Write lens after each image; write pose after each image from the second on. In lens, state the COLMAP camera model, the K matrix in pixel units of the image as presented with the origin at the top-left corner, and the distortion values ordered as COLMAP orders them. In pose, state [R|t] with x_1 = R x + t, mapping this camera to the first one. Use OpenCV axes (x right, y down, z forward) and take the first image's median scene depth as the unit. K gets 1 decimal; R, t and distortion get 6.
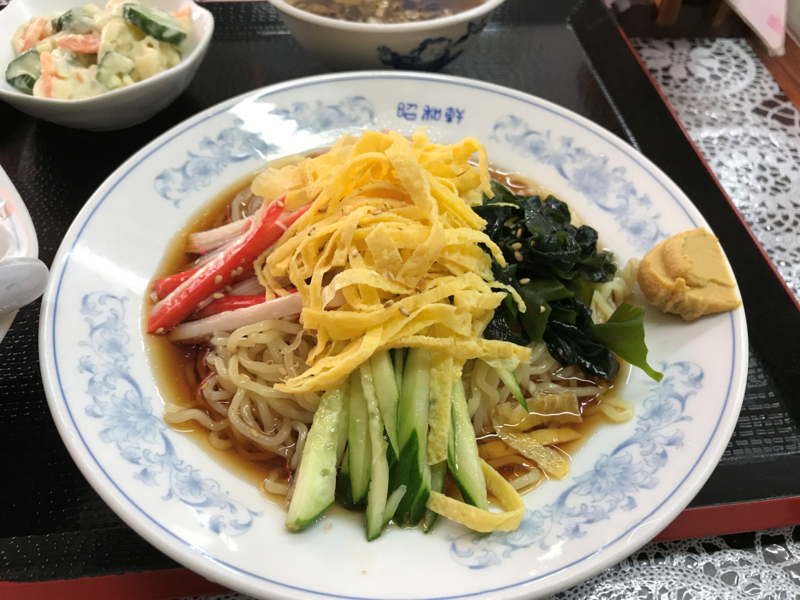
lens RADIAL K [[678.0, 0, 400.0], [0, 678.0, 300.0], [0, 0, 1]] dist [0.000470, 0.005669]
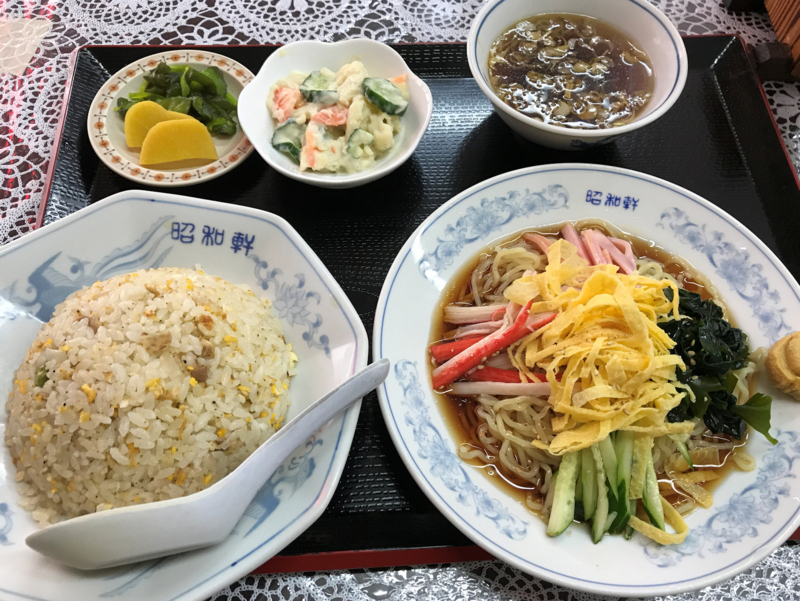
lens RADIAL K [[678.0, 0, 400.0], [0, 678.0, 300.5], [0, 0, 1]] dist [0.000470, 0.005669]
pose [[0.998319, 0.048064, -0.032397, -0.435275], [-0.039407, 0.972693, 0.228725, -0.521115], [0.042506, -0.227064, 0.972952, -0.460363]]
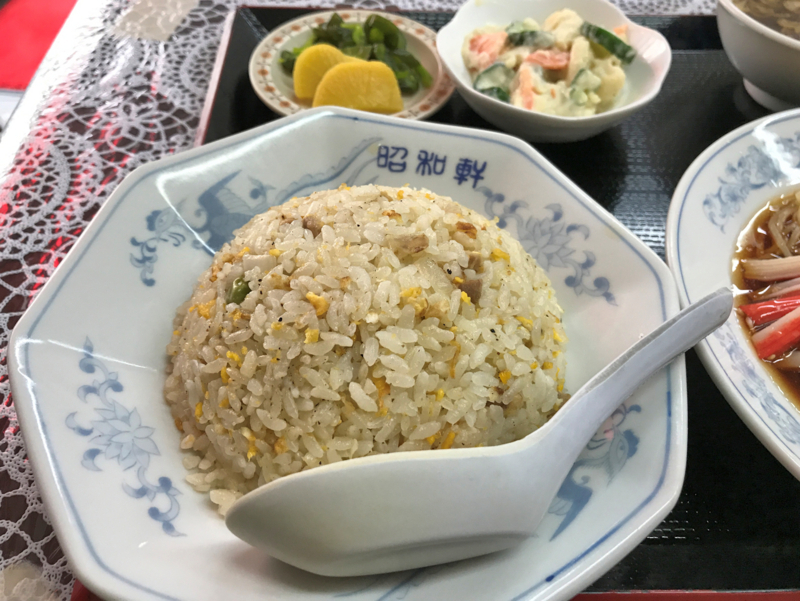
lens RADIAL K [[687.0, 0, 389.1], [0, 687.0, 280.0], [0, 0, 1]] dist [0.002054, -0.011359]
pose [[0.994296, 0.067302, -0.082740, -0.924203], [-0.066612, 0.997717, 0.011080, -0.051442], [0.083297, -0.005505, 0.996510, -0.123692]]
